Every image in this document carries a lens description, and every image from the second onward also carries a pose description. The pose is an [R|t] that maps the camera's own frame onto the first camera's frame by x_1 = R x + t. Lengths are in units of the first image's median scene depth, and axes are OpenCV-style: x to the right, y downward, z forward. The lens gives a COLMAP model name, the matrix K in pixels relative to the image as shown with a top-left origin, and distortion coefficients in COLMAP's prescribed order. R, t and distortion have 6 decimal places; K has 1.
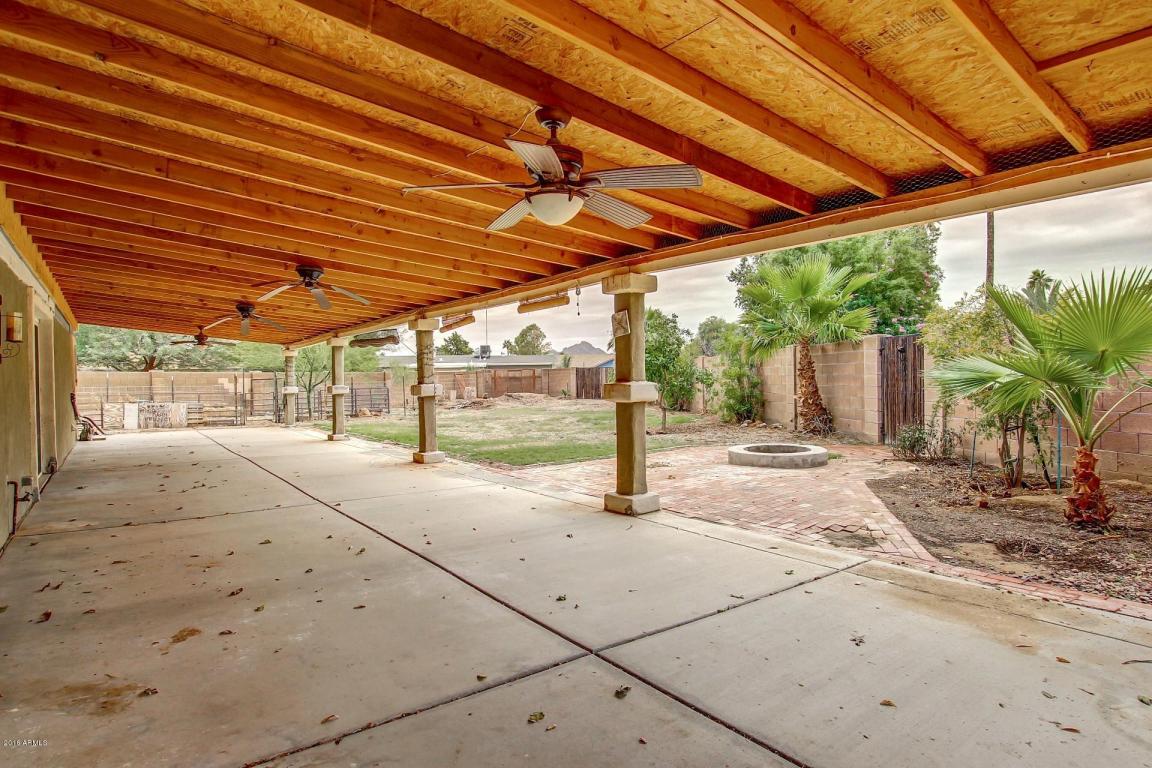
lens RADIAL K [[643.7, 0, 567.6], [0, 643.7, 381.4], [0, 0, 1]] dist [-0.026042, 0.003246]
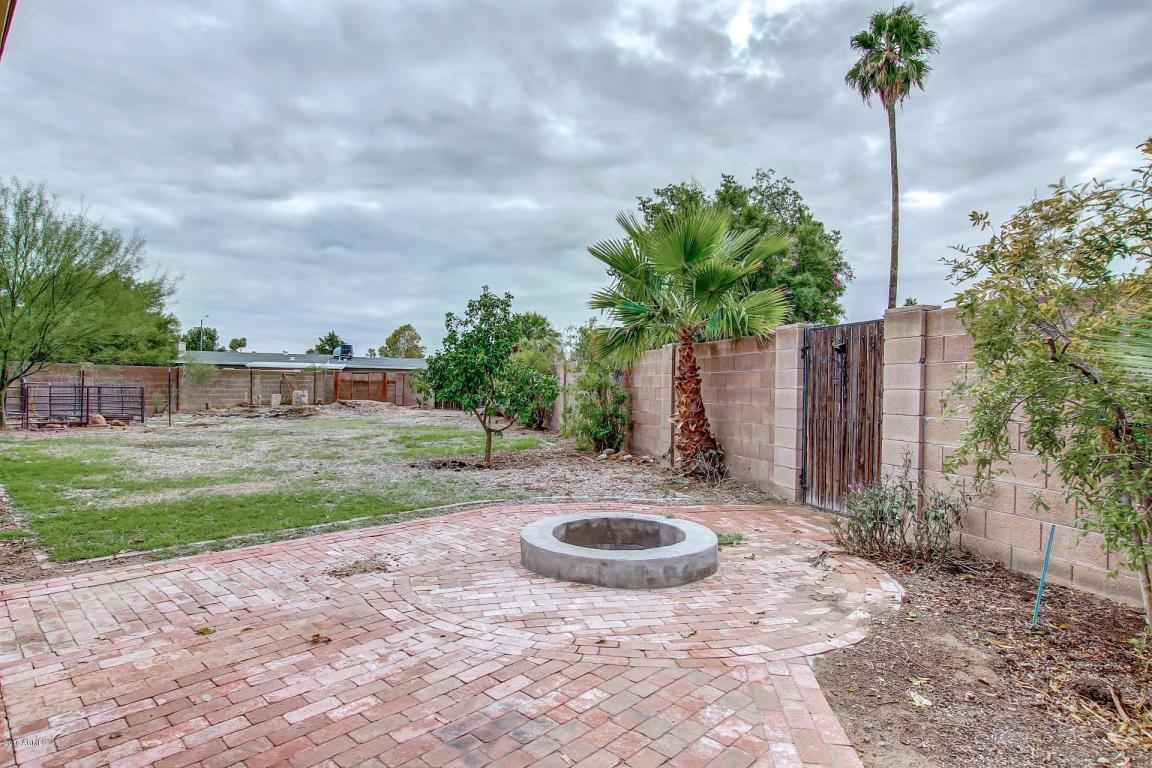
lens RADIAL K [[643.7, 0, 577.1], [0, 643.7, 386.6], [0, 0, 1]] dist [-0.026042, 0.003246]
pose [[0.984171, 0.035194, 0.173694, 0.148920], [-0.033818, 0.999369, -0.010874, 0.000499], [-0.173967, 0.004828, 0.984740, 0.378049]]
